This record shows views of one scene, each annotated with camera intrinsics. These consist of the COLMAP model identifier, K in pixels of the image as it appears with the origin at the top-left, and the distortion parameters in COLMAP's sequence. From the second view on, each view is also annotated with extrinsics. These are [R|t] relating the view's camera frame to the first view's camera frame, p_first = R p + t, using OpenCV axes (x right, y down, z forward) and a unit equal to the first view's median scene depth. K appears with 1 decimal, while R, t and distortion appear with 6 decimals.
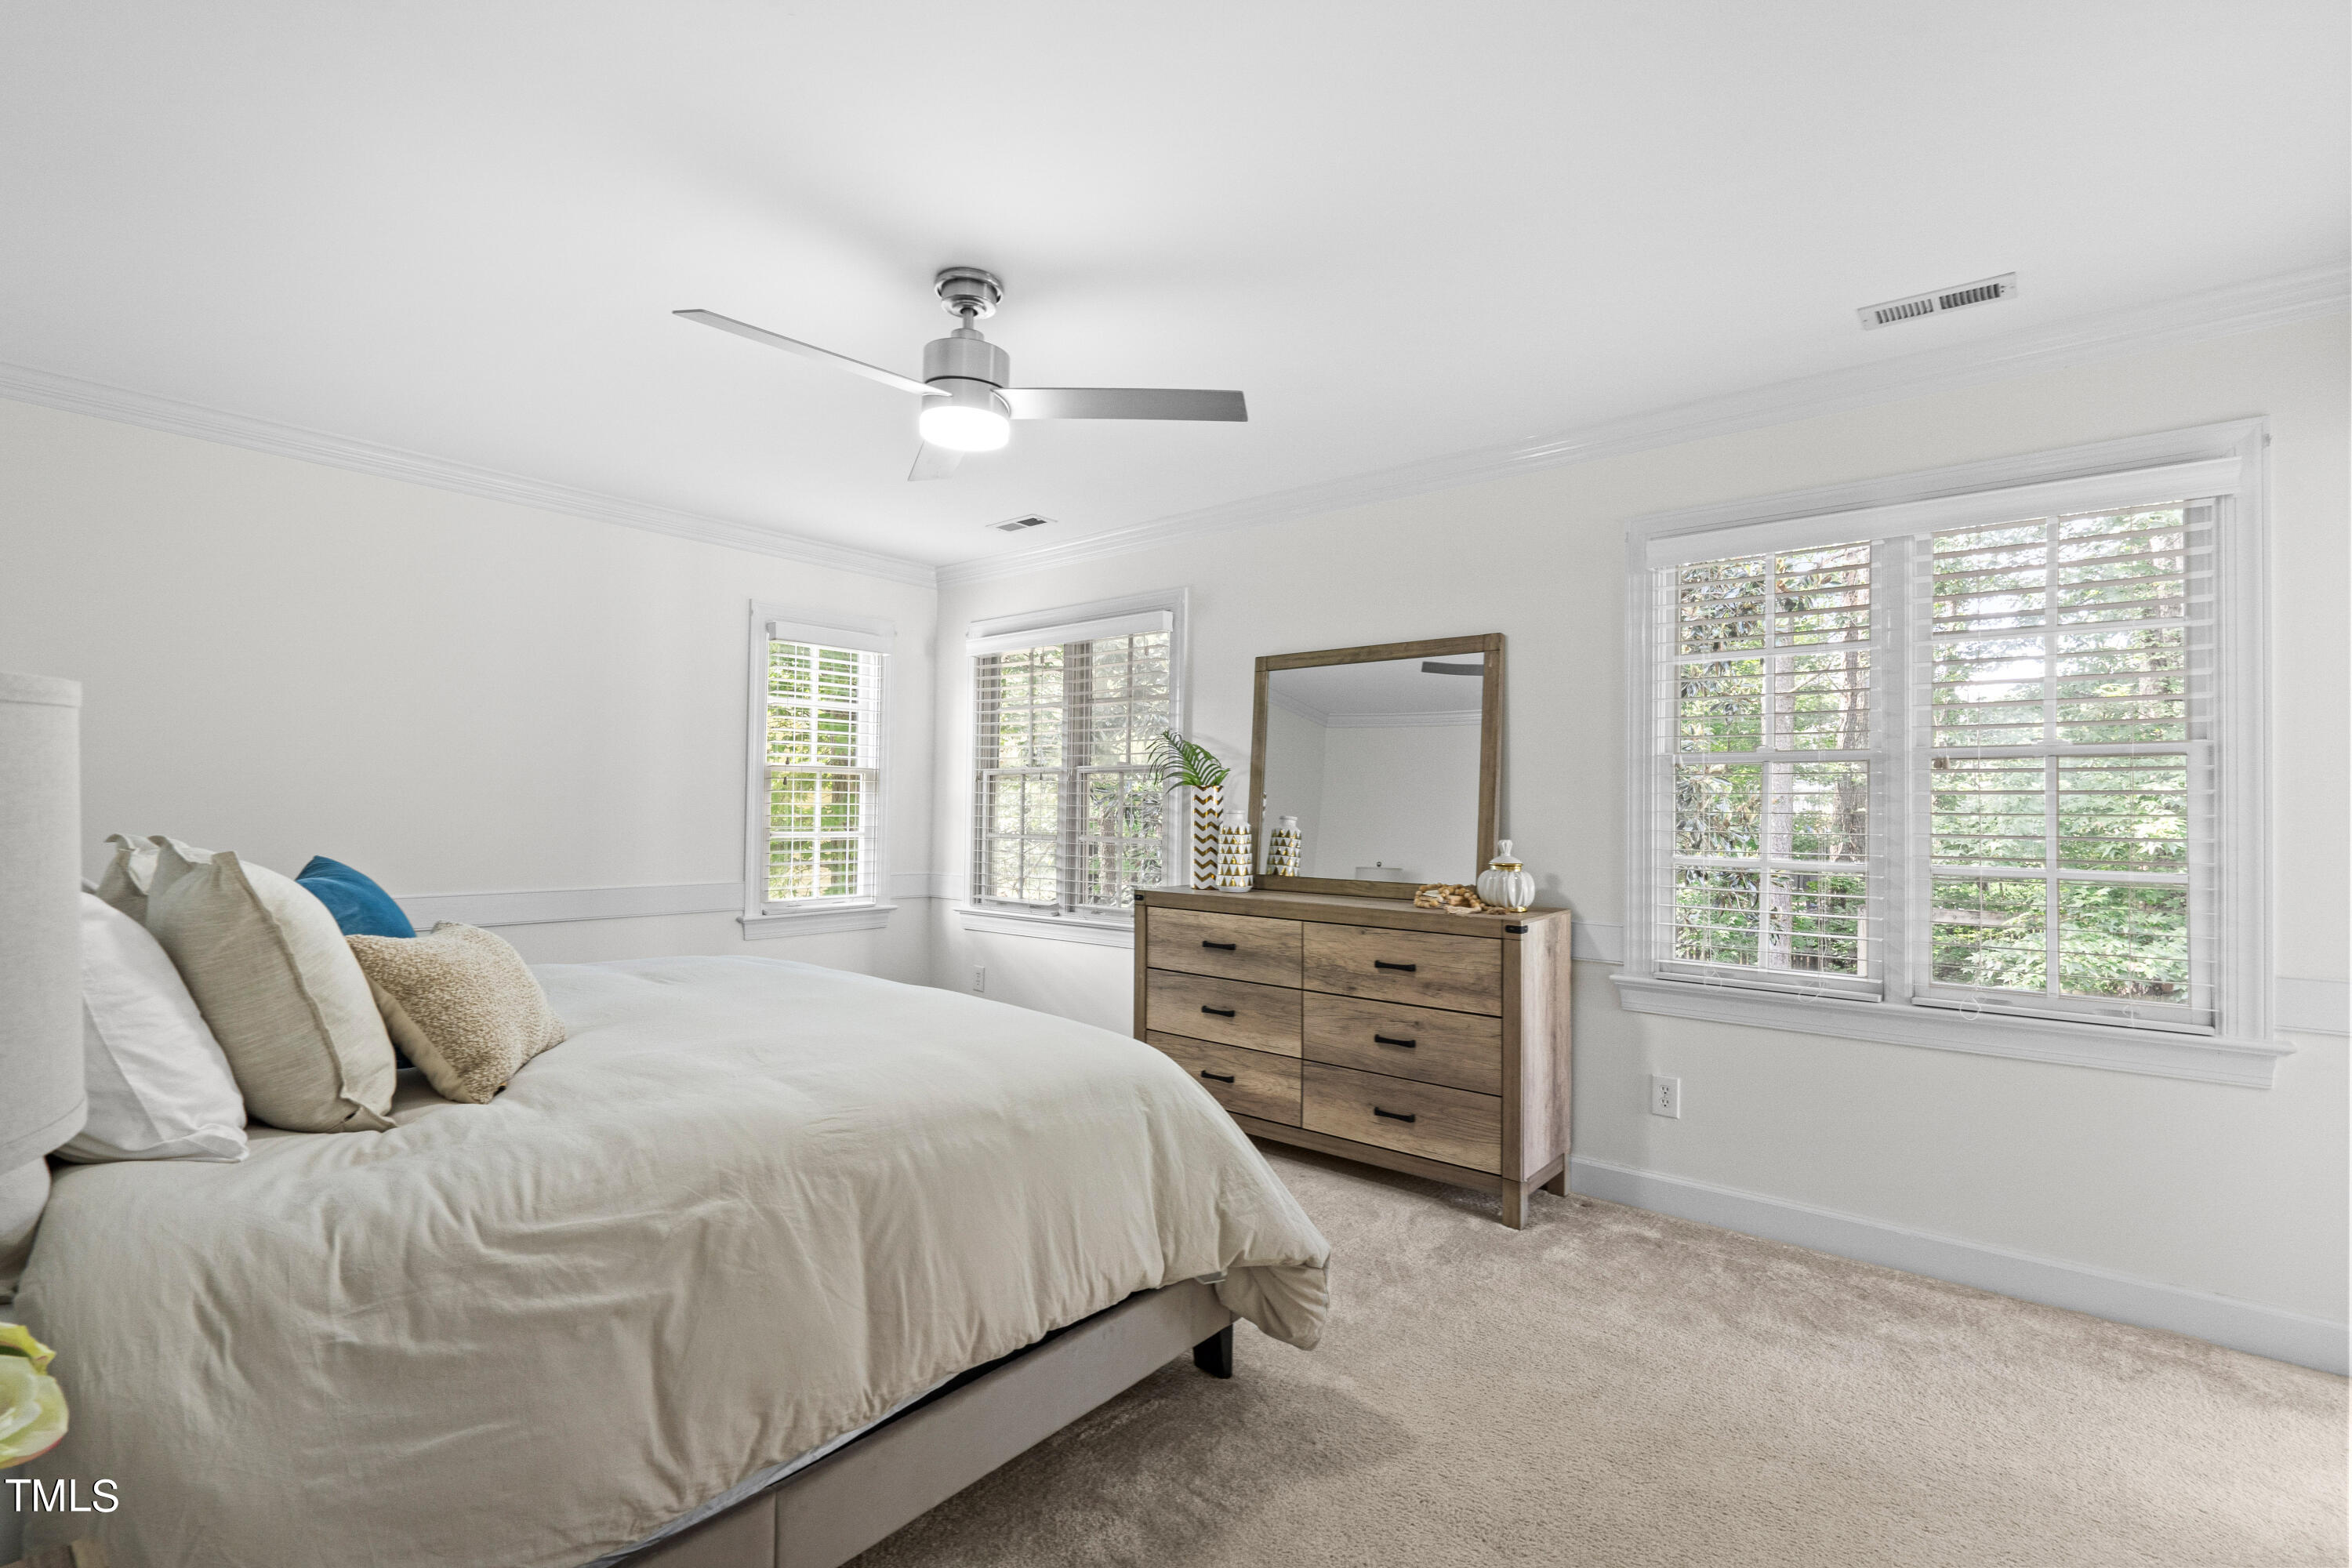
lens RADIAL K [[1079.8, 0, 1184.2], [0, 1079.8, 812.2], [0, 0, 1]] dist [-0.000948, -0.000207]
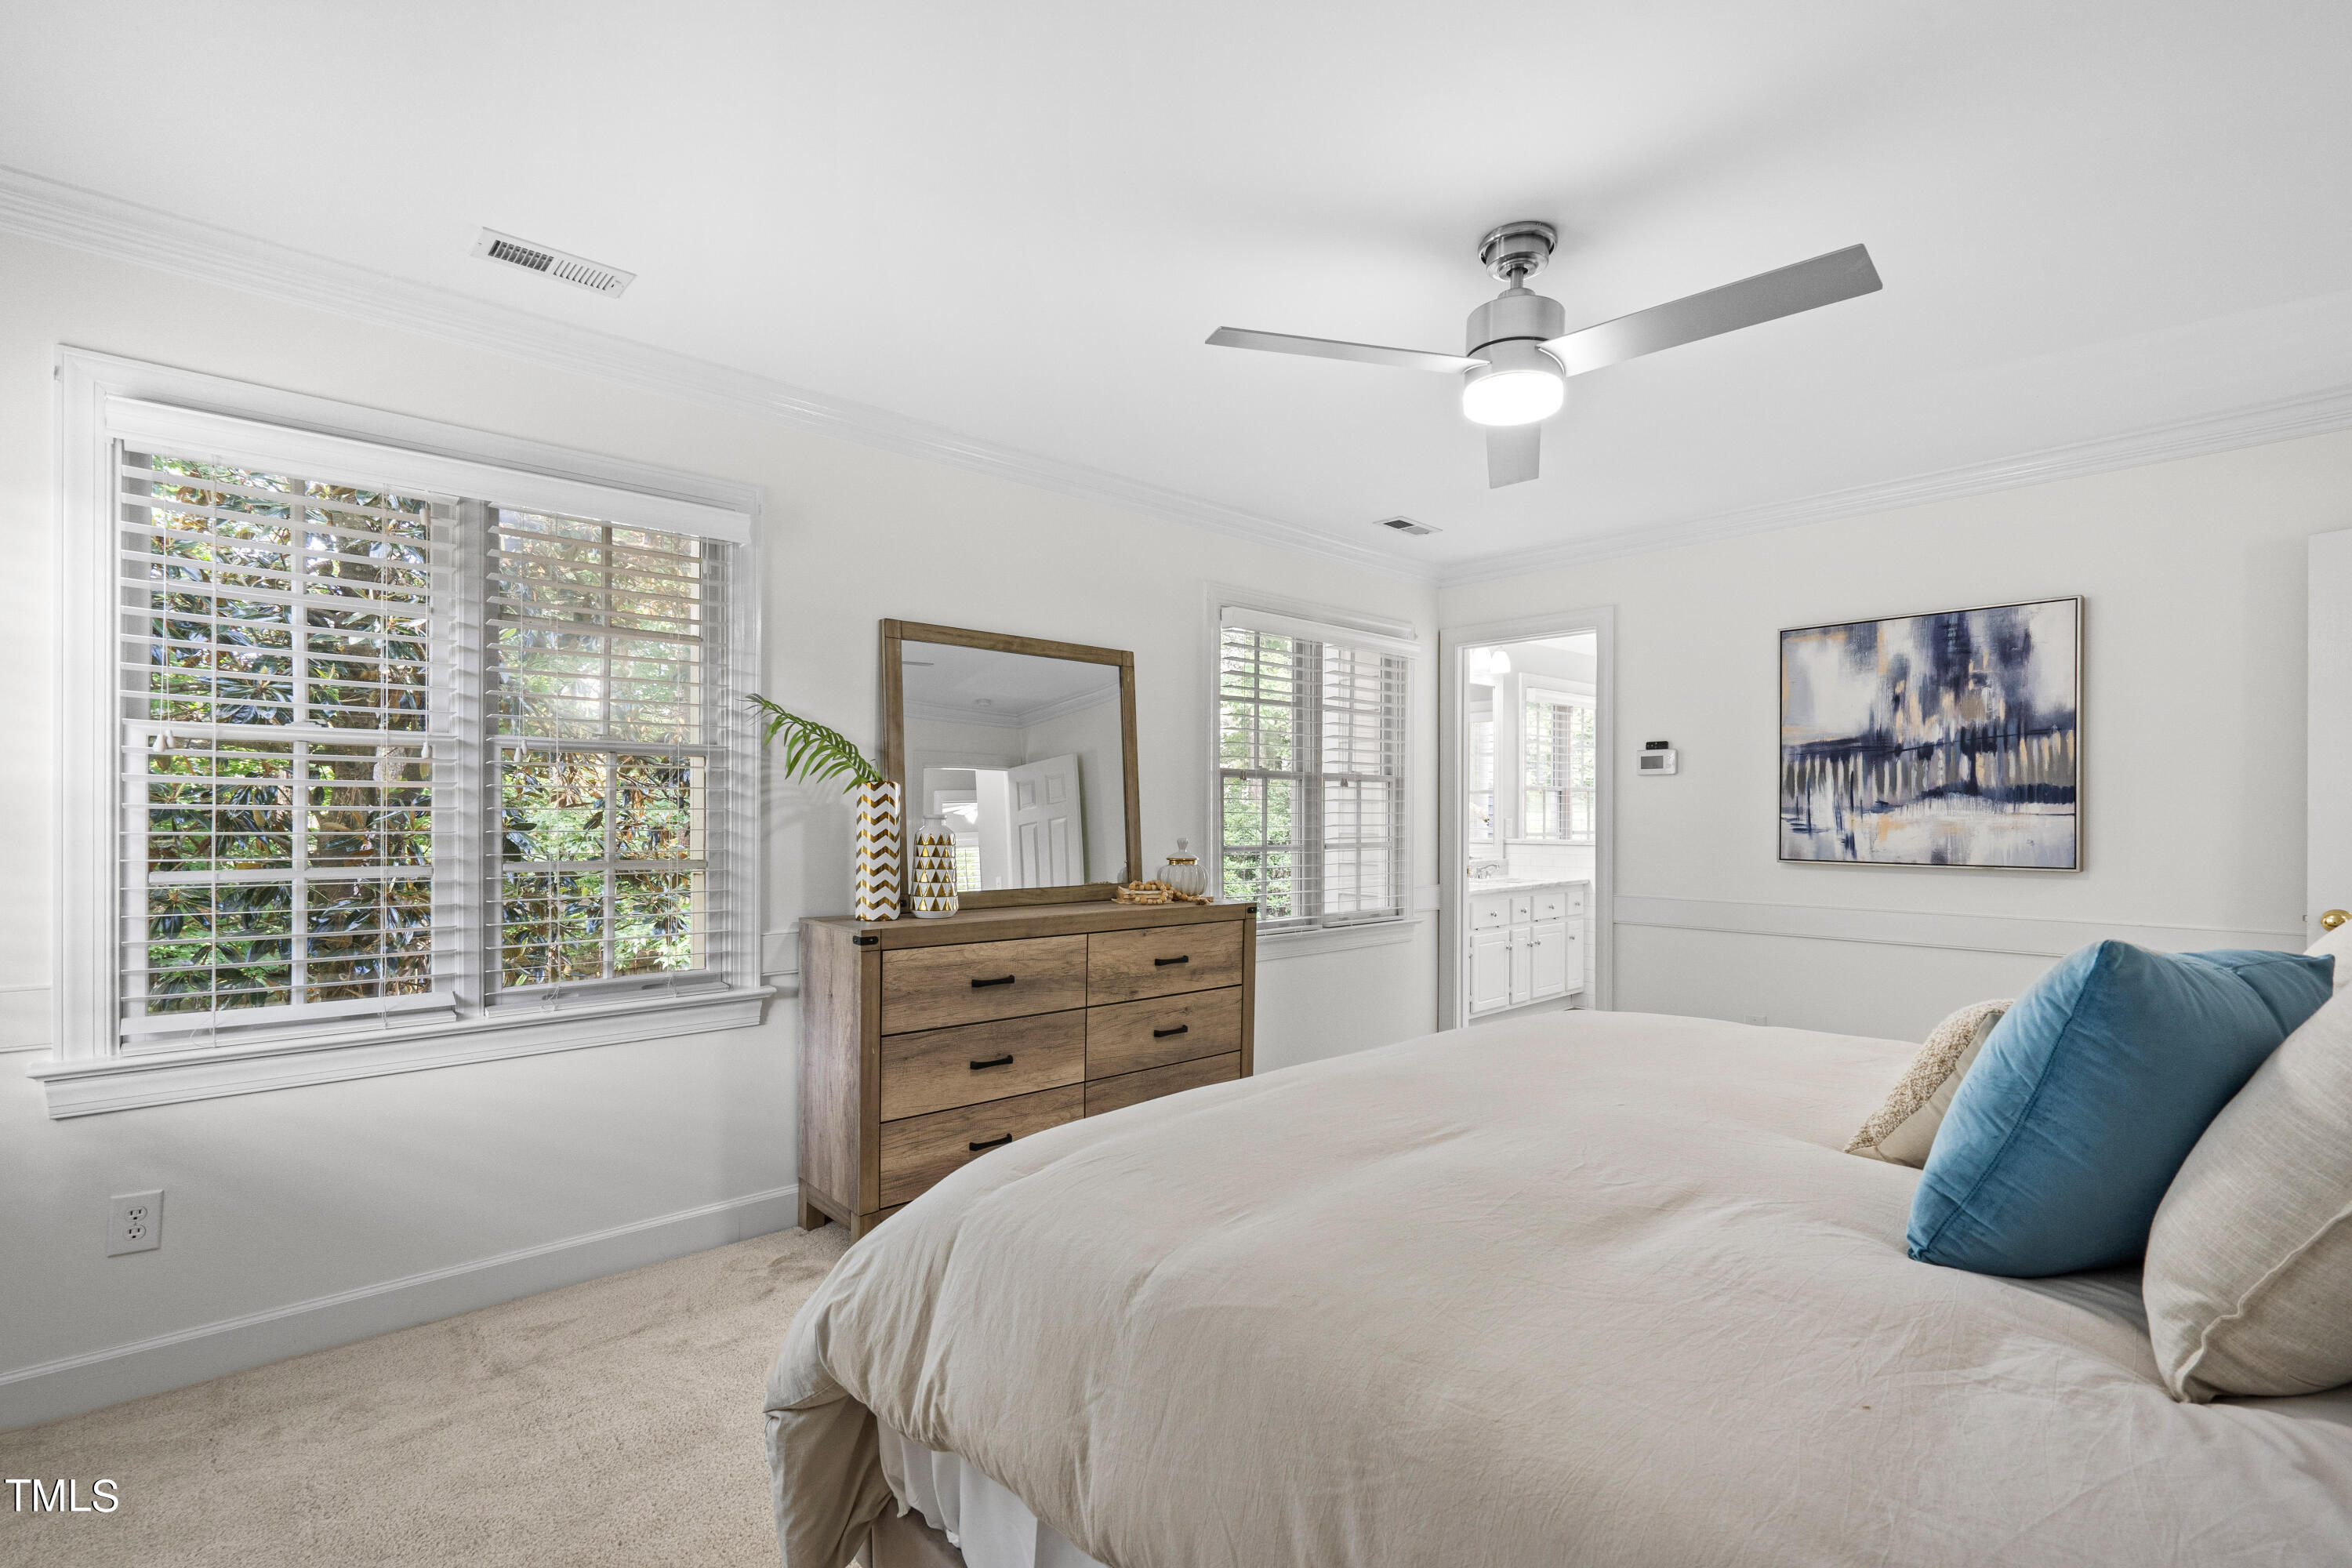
lens RADIAL K [[1079.8, 0, 1184.2], [0, 1079.8, 812.2], [0, 0, 1]] dist [-0.000948, -0.000207]
pose [[0.130713, -0.010975, 0.991360, -0.800091], [-0.001640, 0.999935, 0.011286, -0.014132], [-0.991419, -0.003101, 0.130686, 0.798024]]
